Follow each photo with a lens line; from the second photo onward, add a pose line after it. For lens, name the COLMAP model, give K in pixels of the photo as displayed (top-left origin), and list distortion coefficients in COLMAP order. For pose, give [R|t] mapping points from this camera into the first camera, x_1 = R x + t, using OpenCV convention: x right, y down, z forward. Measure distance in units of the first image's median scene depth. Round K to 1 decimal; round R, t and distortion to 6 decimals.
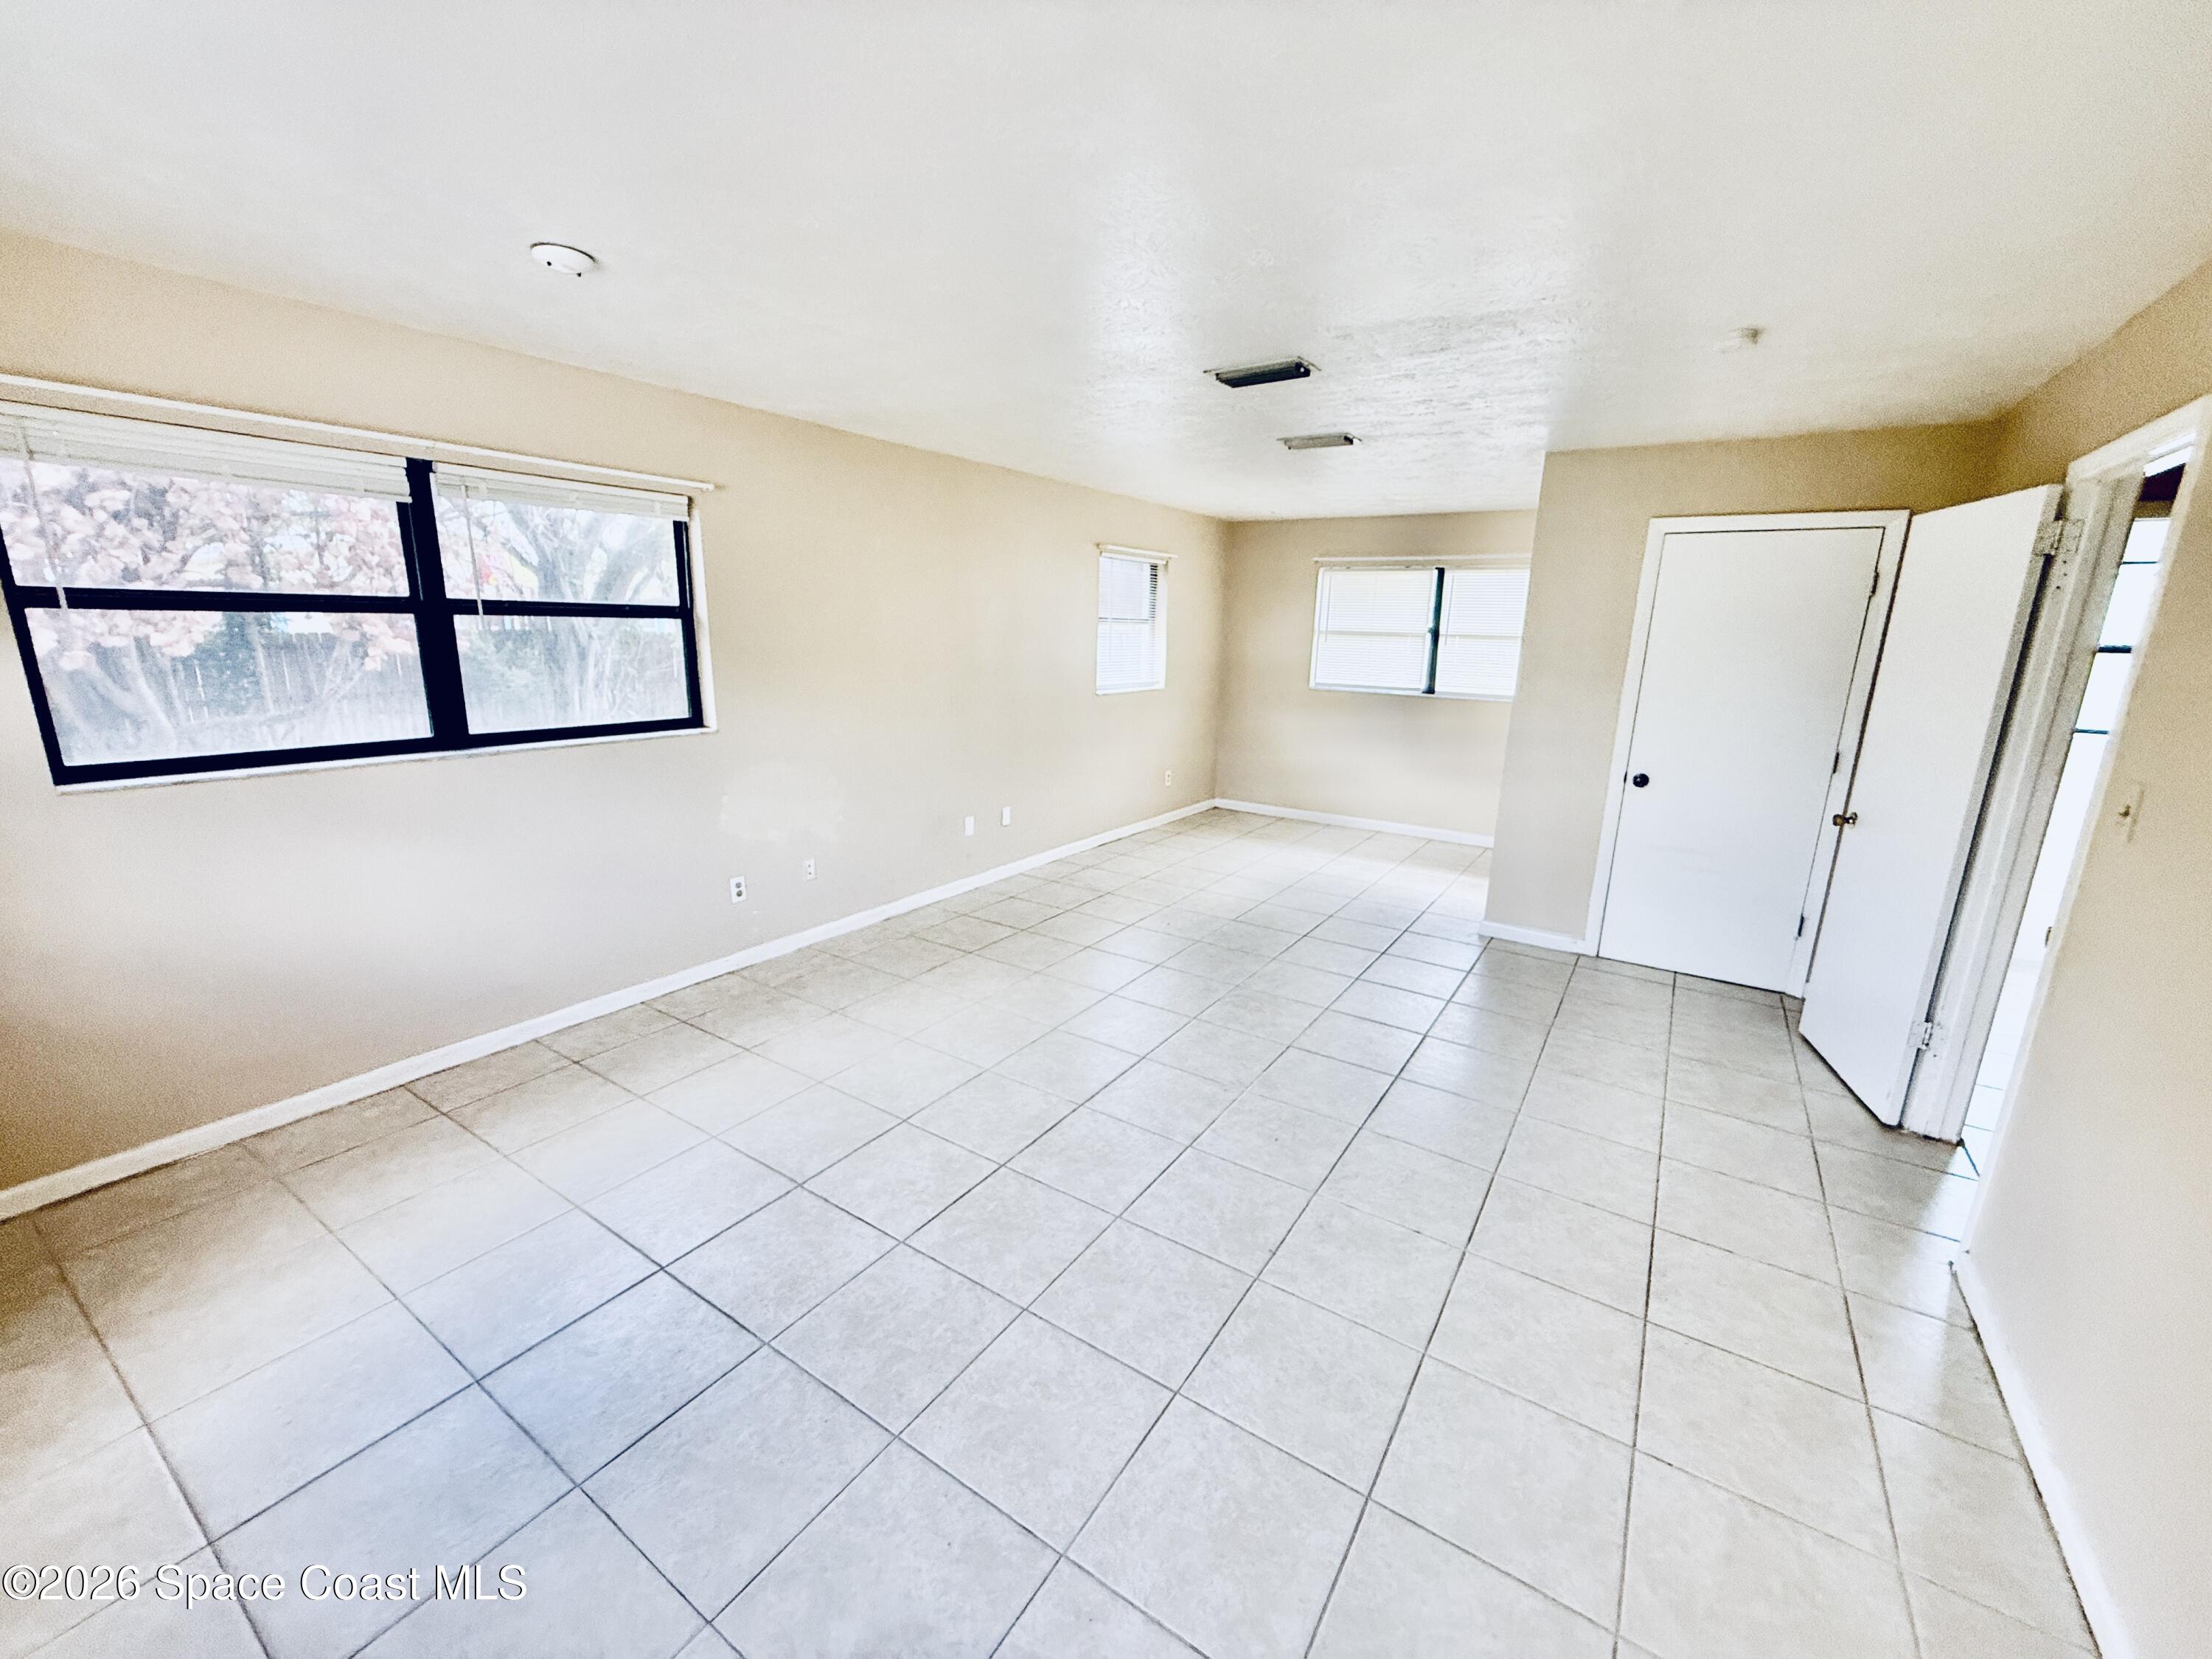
lens RADIAL K [[883.9, 0, 1103.8], [0, 883.9, 831.8], [0, 0, 1]] dist [0.000521, -0.000265]
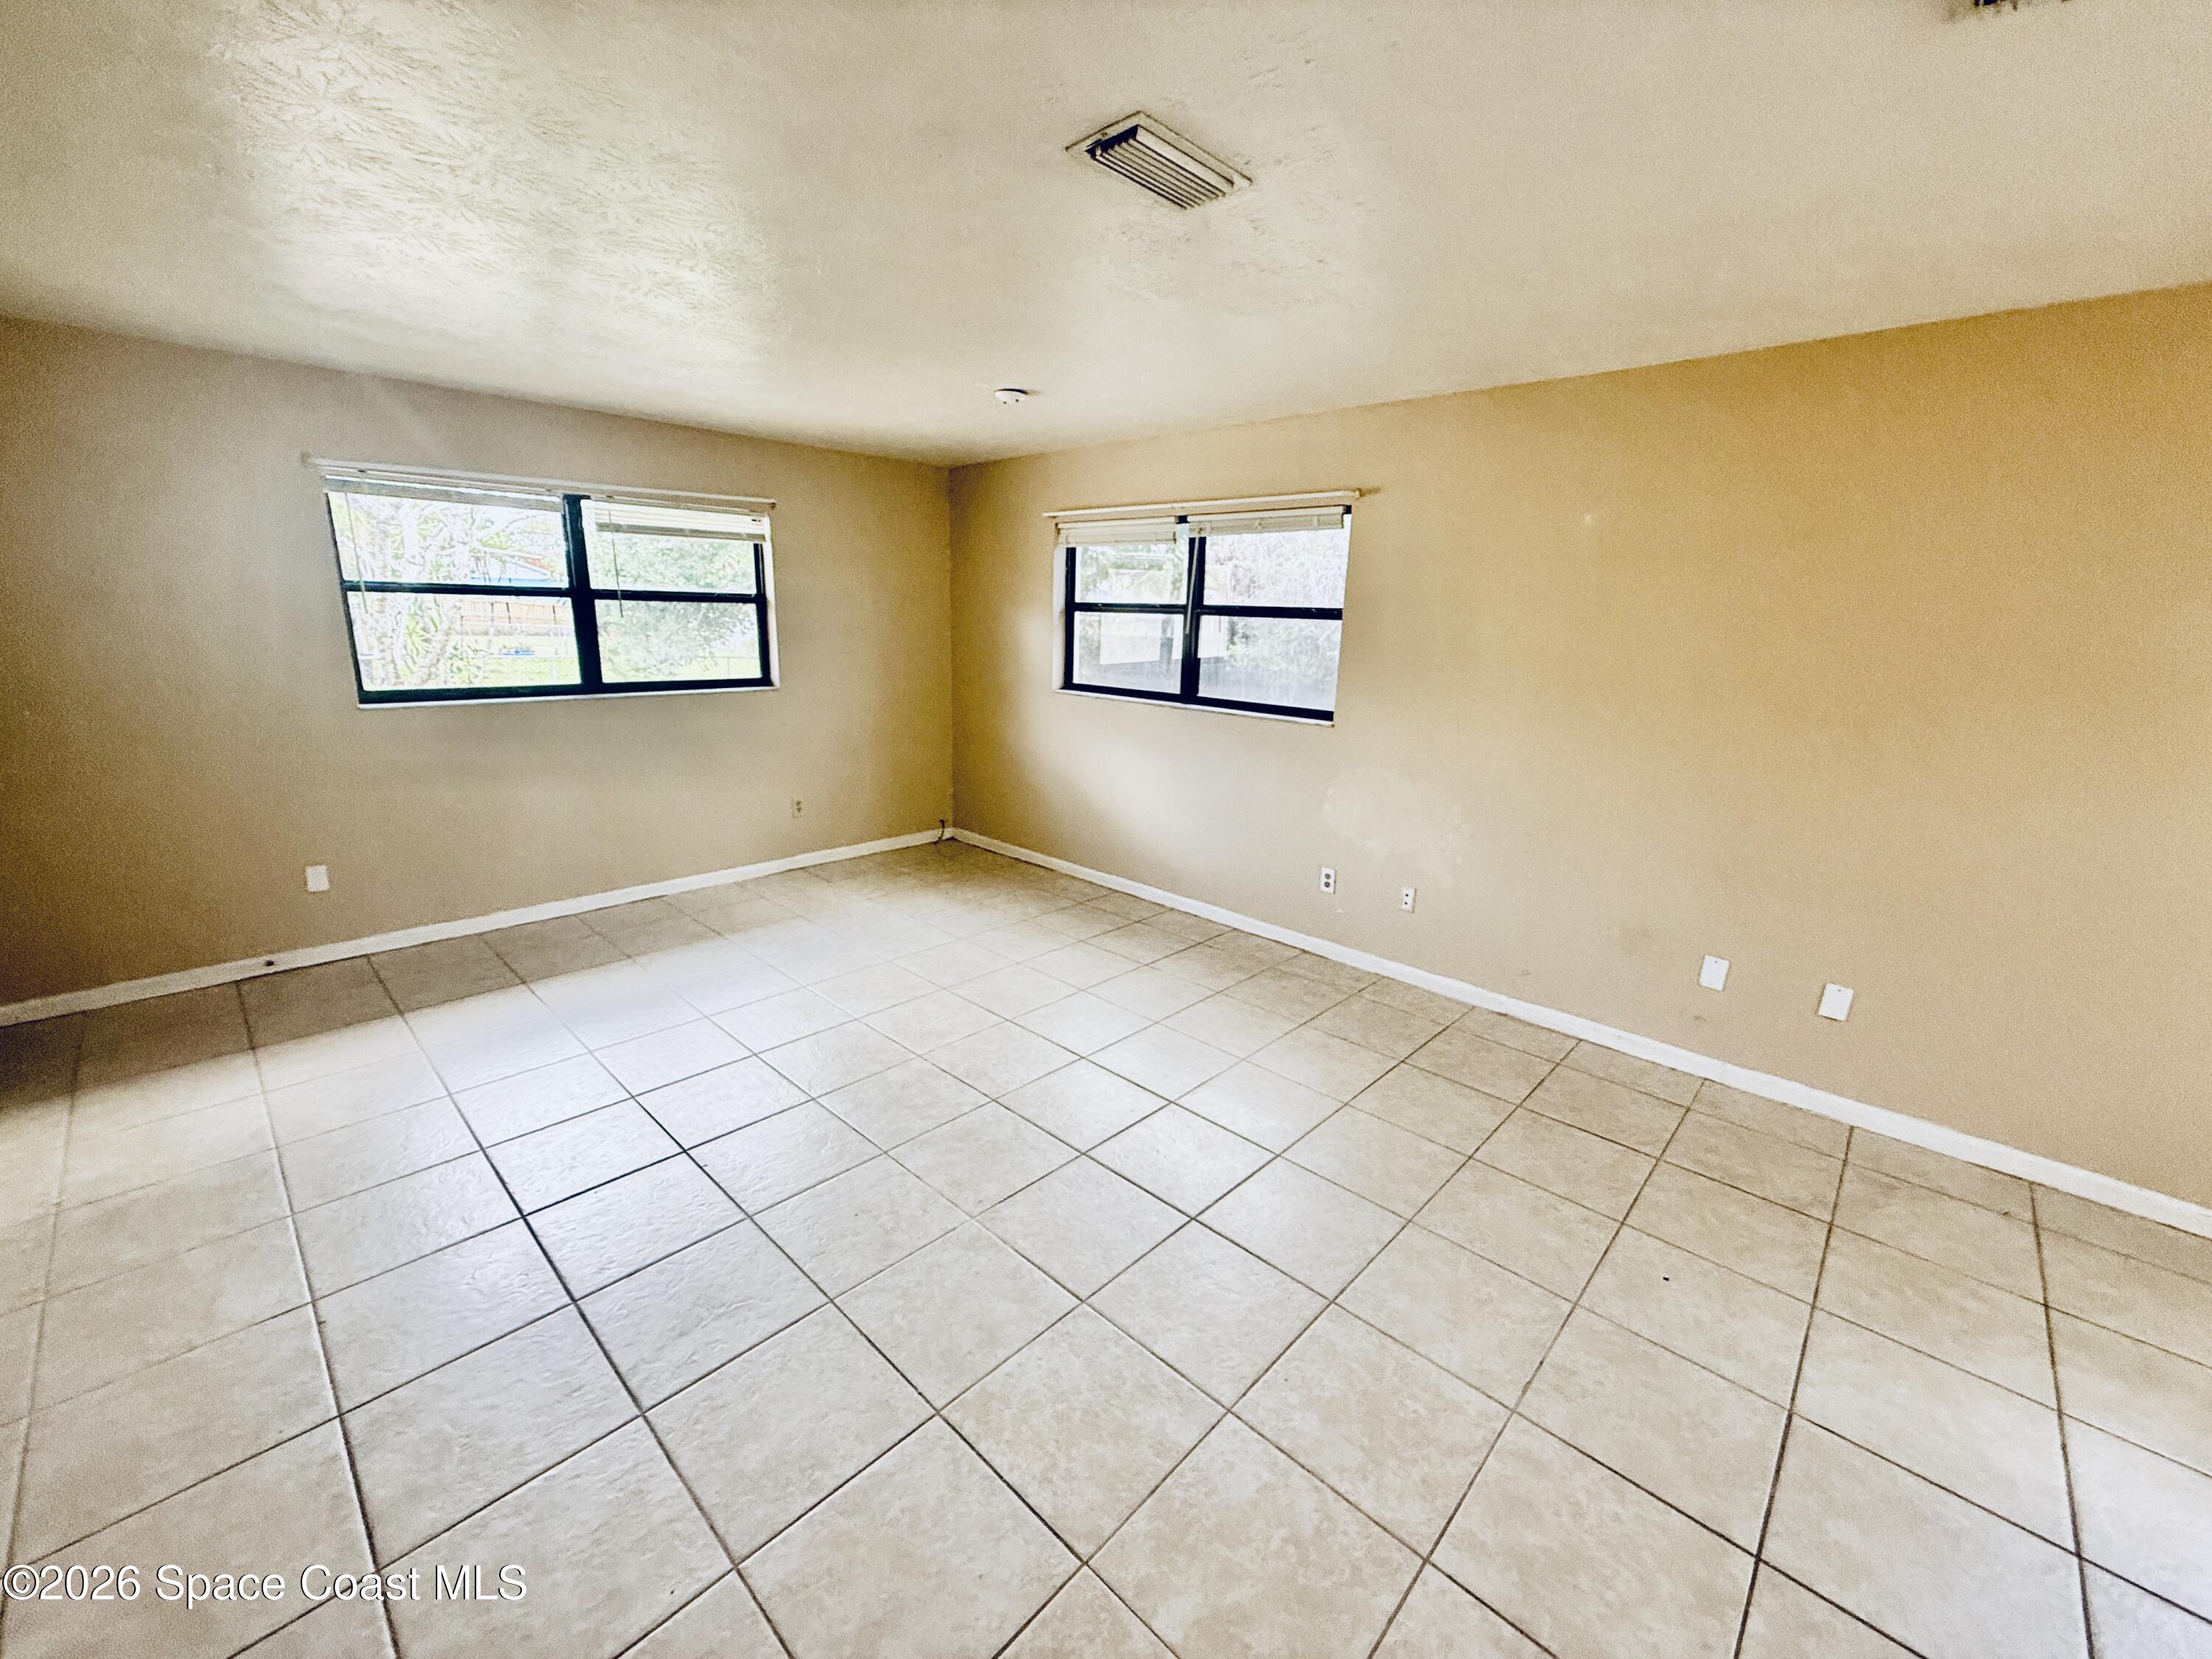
lens RADIAL K [[883.9, 0, 1099.2], [0, 883.9, 832.0], [0, 0, 1]] dist [0.000521, -0.000265]
pose [[-0.178088, 0.217689, -0.959633, 0.709255], [-0.252992, 0.932311, 0.258441, -0.215844], [0.950936, 0.288805, -0.110959, 0.966720]]
